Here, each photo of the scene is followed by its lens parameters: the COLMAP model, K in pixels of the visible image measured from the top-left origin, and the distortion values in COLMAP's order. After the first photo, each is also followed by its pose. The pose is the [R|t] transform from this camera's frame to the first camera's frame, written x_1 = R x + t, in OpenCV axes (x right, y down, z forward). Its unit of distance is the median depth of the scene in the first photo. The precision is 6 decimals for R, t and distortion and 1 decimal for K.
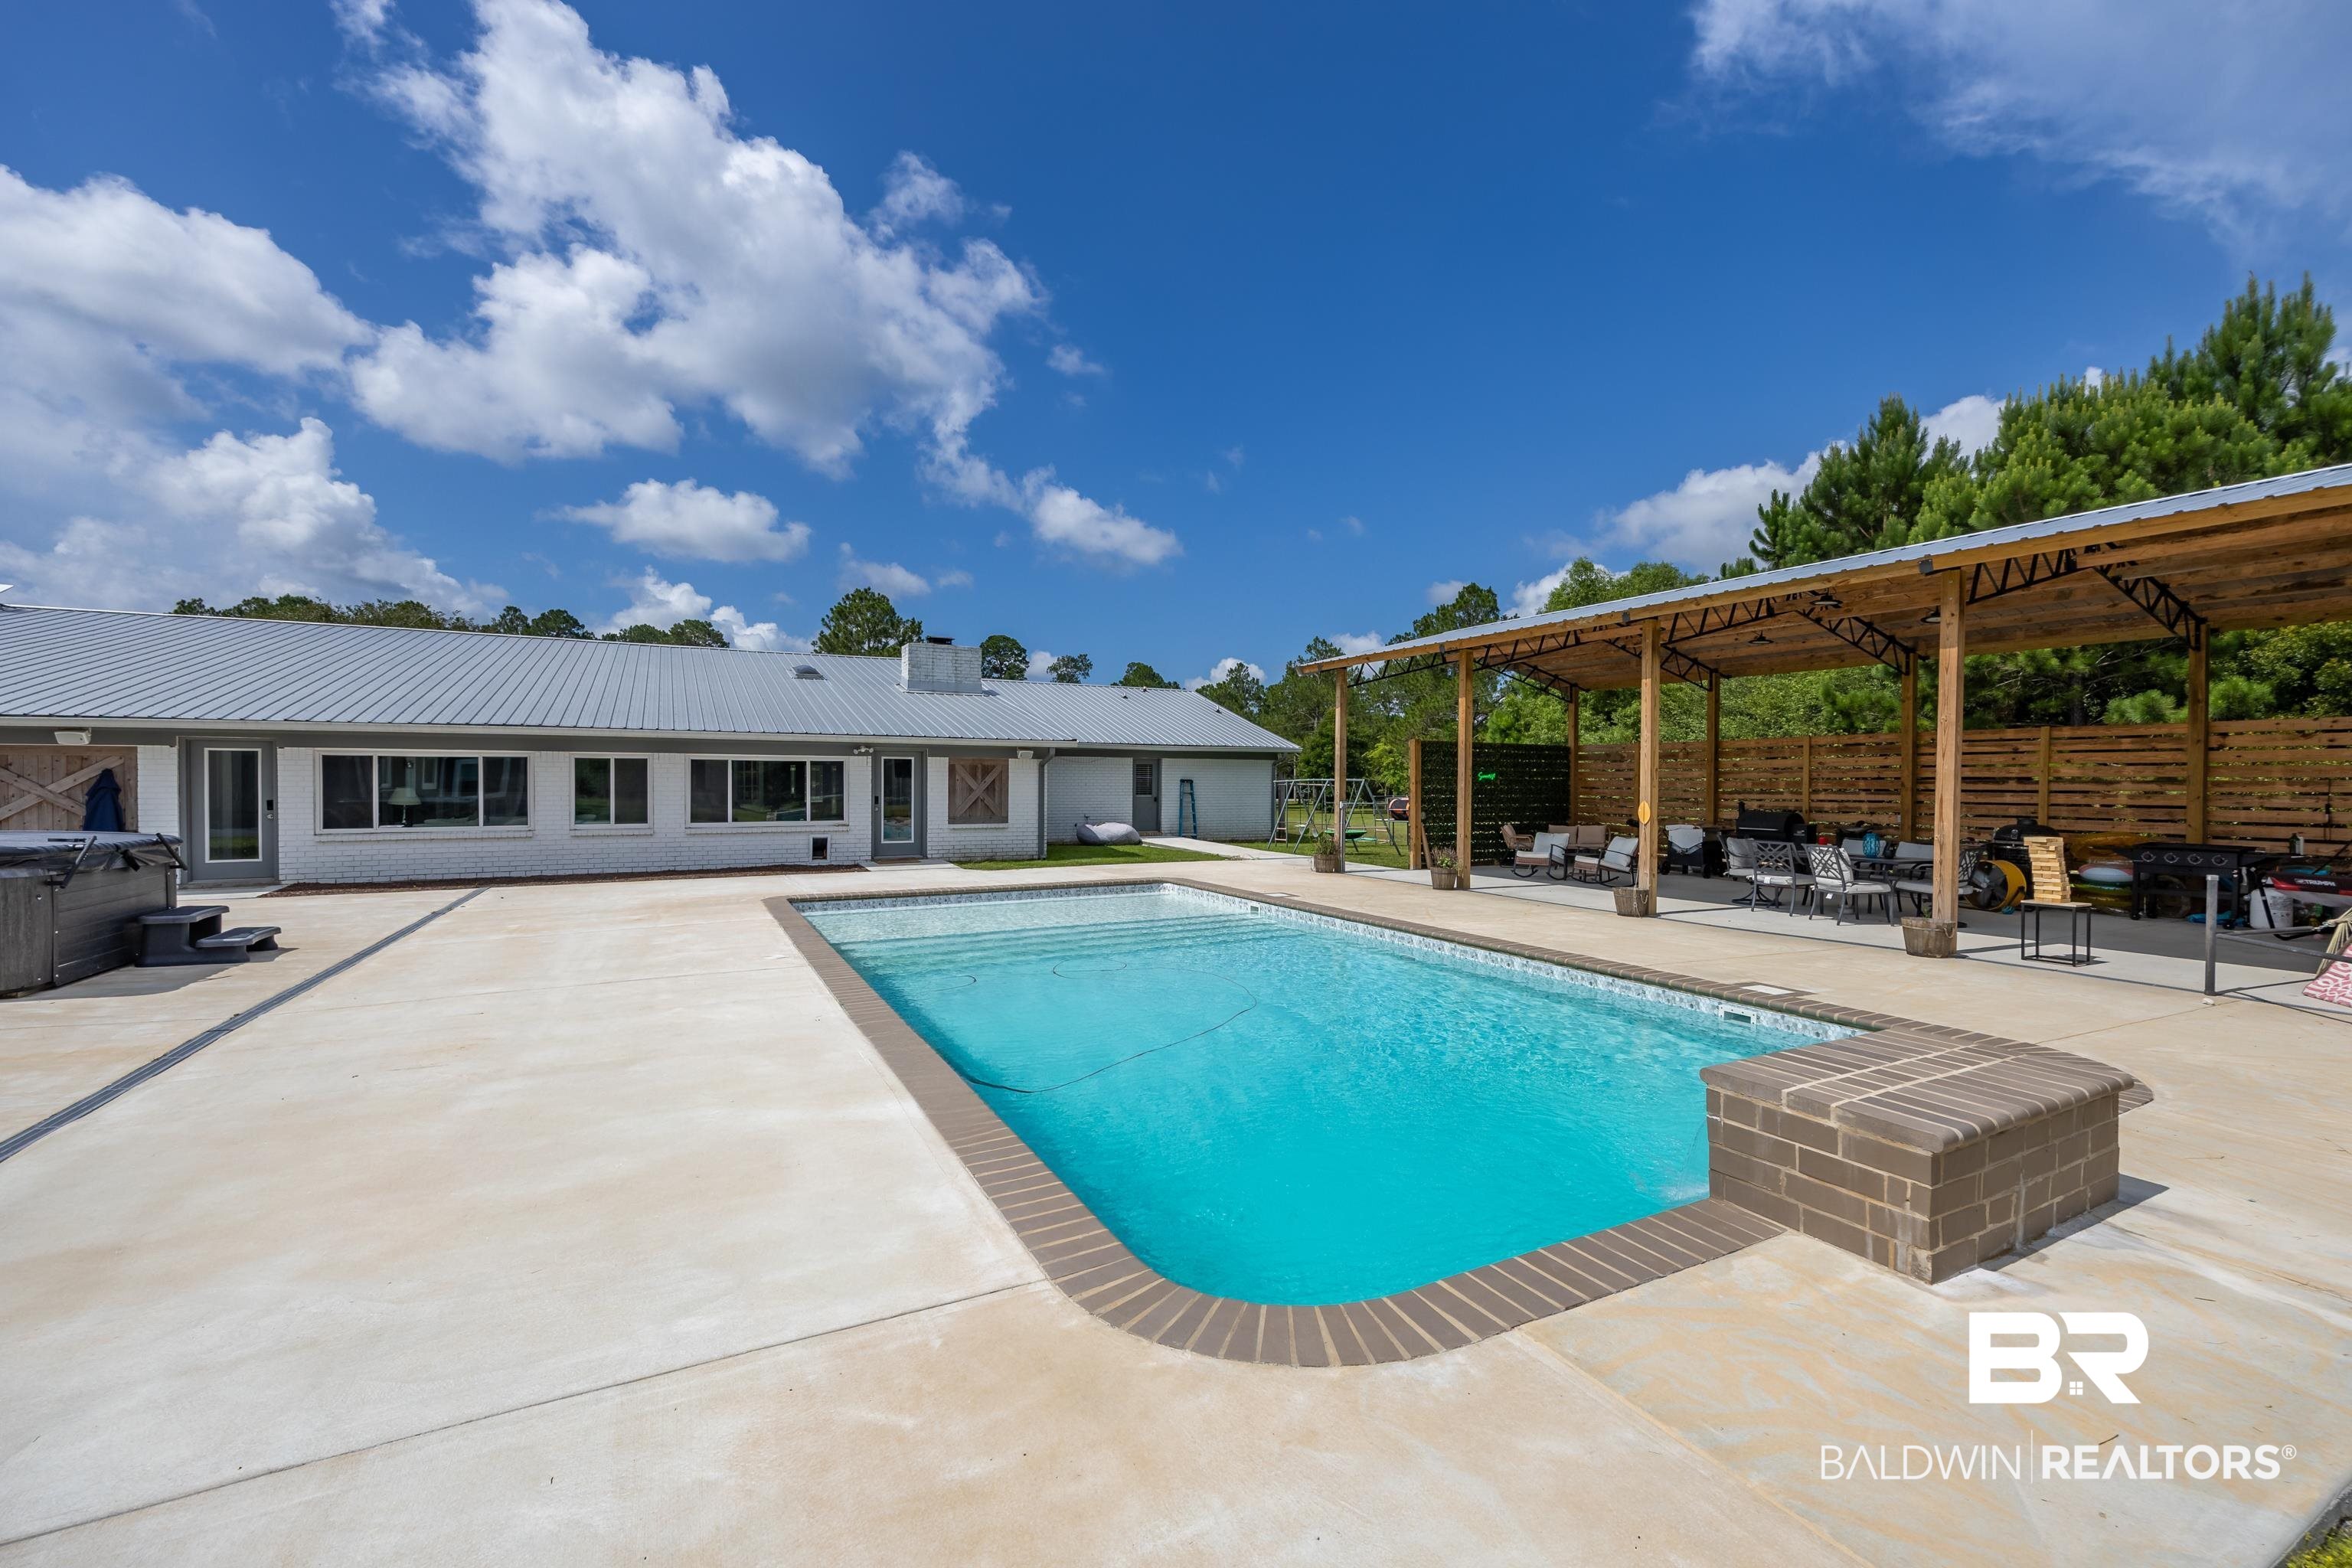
lens RADIAL K [[924.5, 0, 1176.0], [0, 924.5, 784.0], [0, 0, 1]] dist [0.027268, -0.008332]
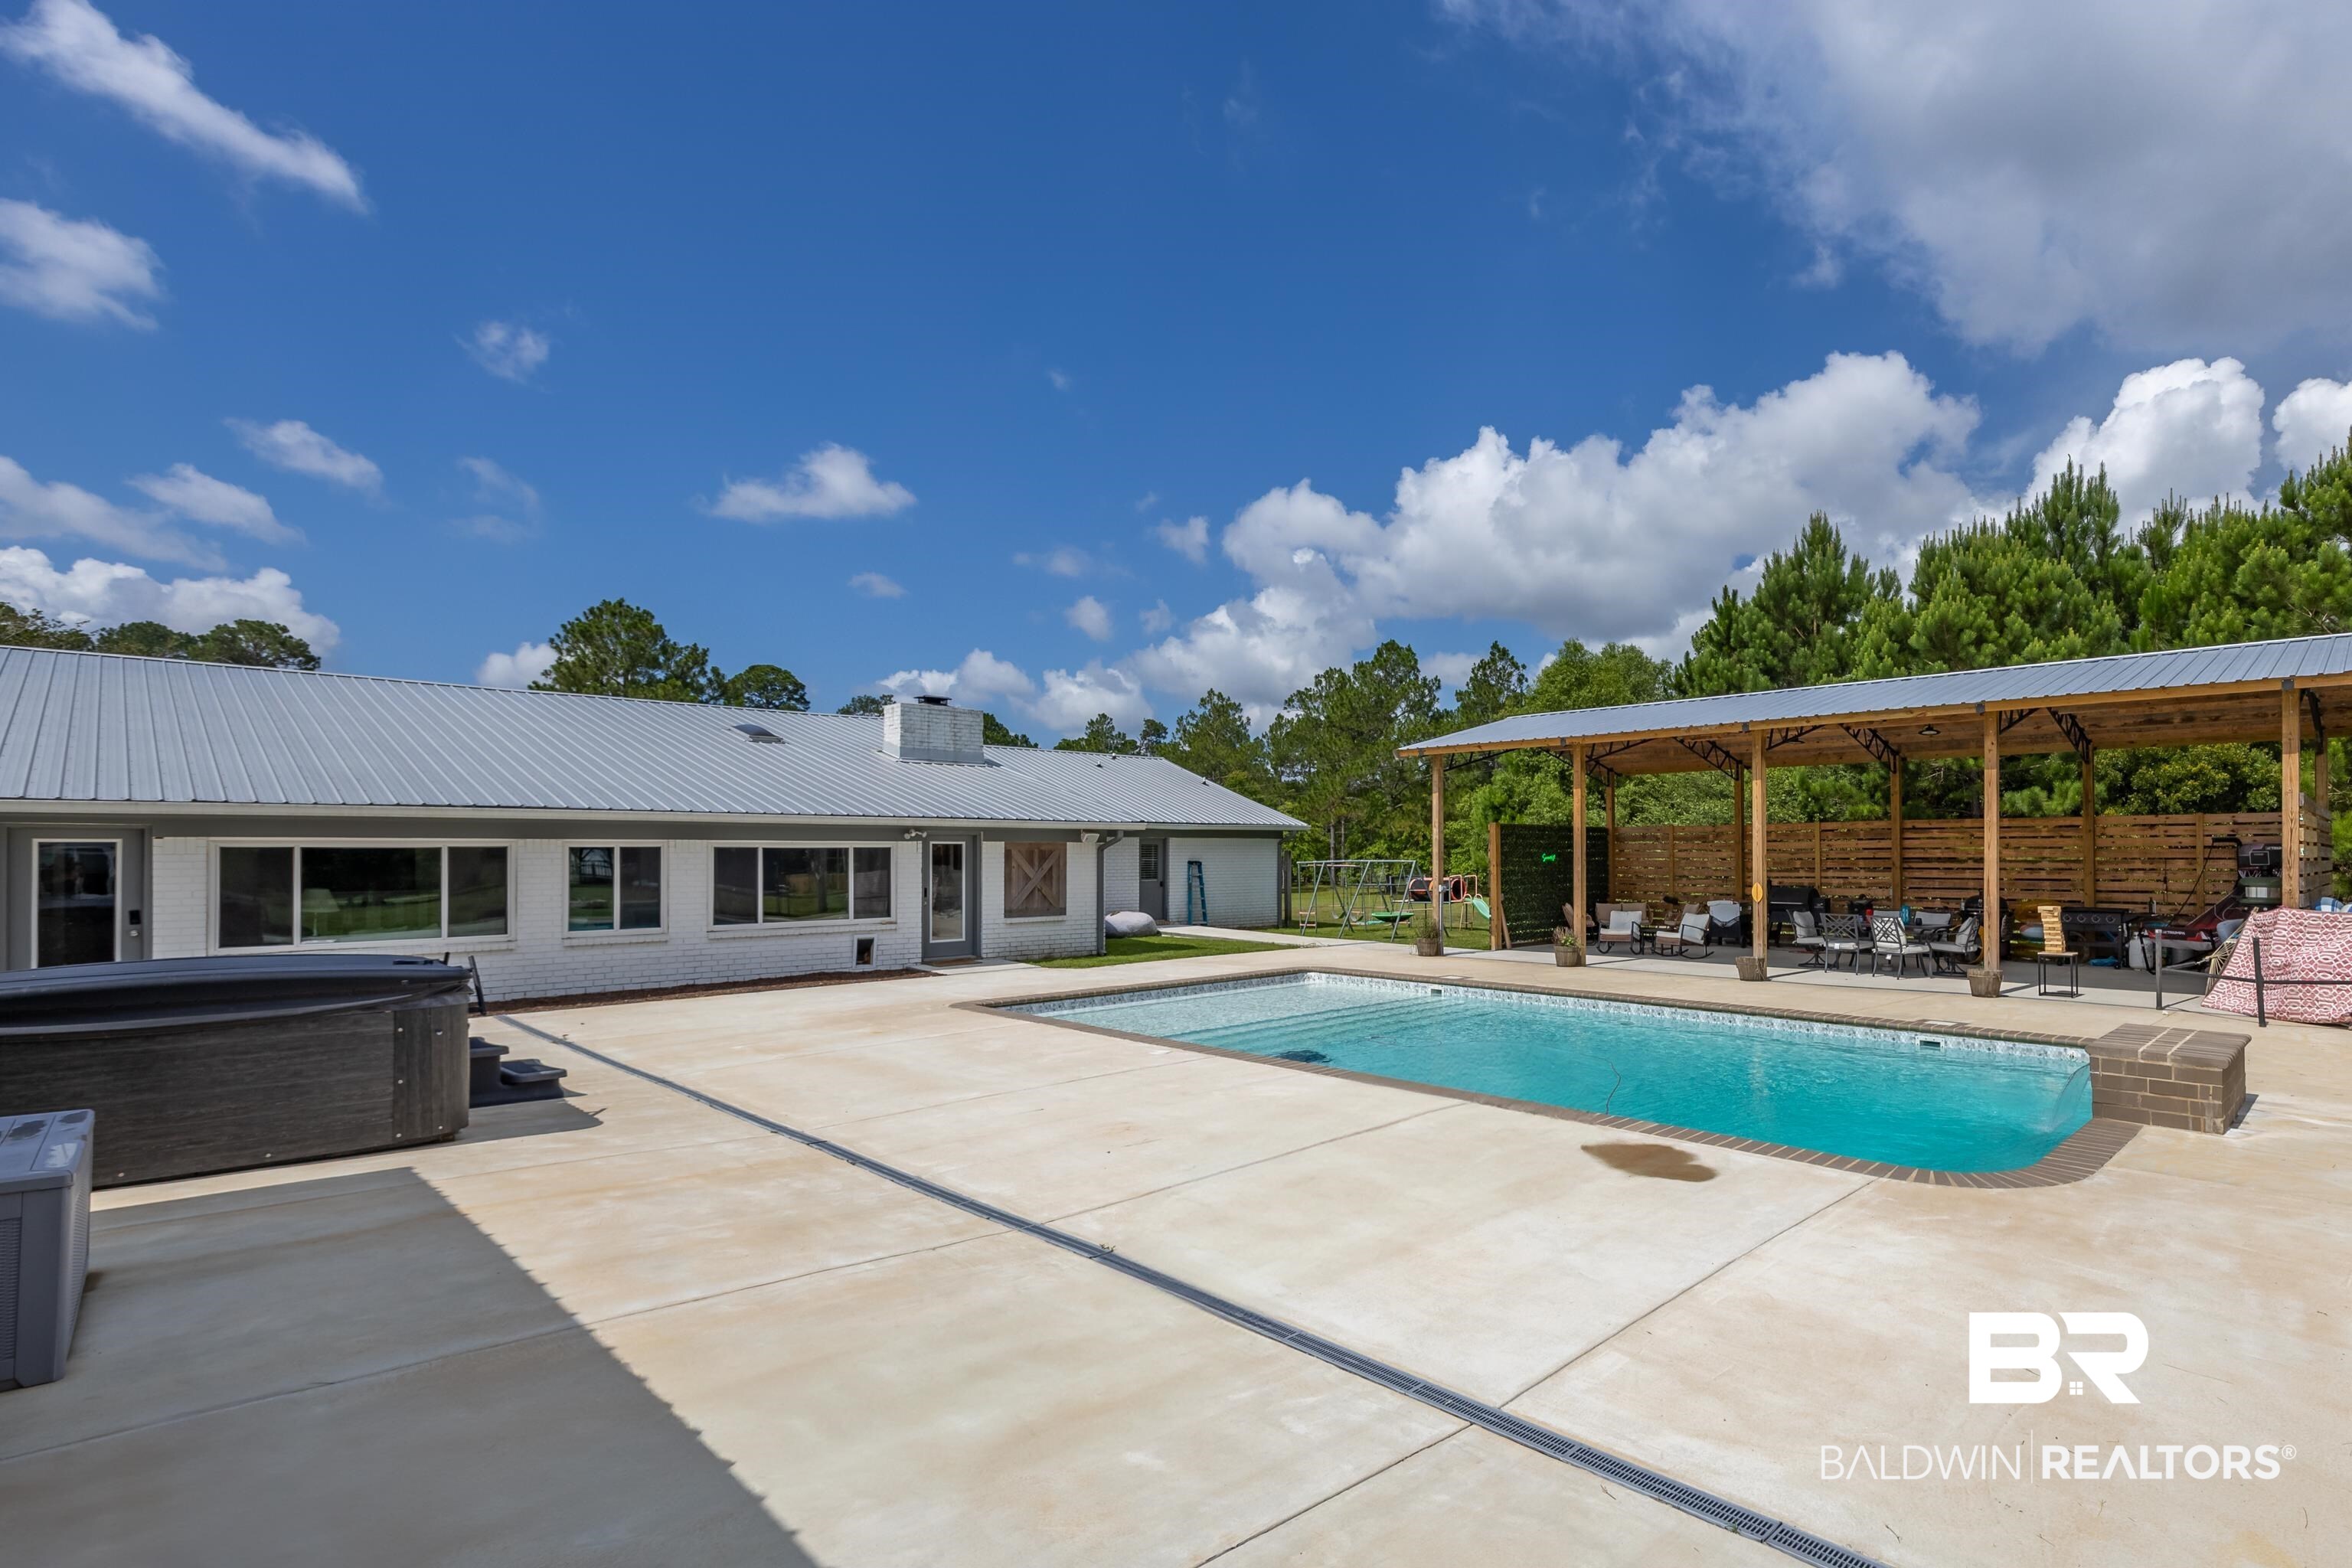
lens RADIAL K [[1281.0, 0, 1178.4], [0, 1281.0, 825.4], [0, 0, 1]] dist [0.024171, -0.010853]
pose [[0.940916, -0.002810, 0.338628, -0.548446], [0.008897, 0.999826, -0.016424, -0.024982], [-0.338523, 0.018466, 0.940777, -0.210687]]
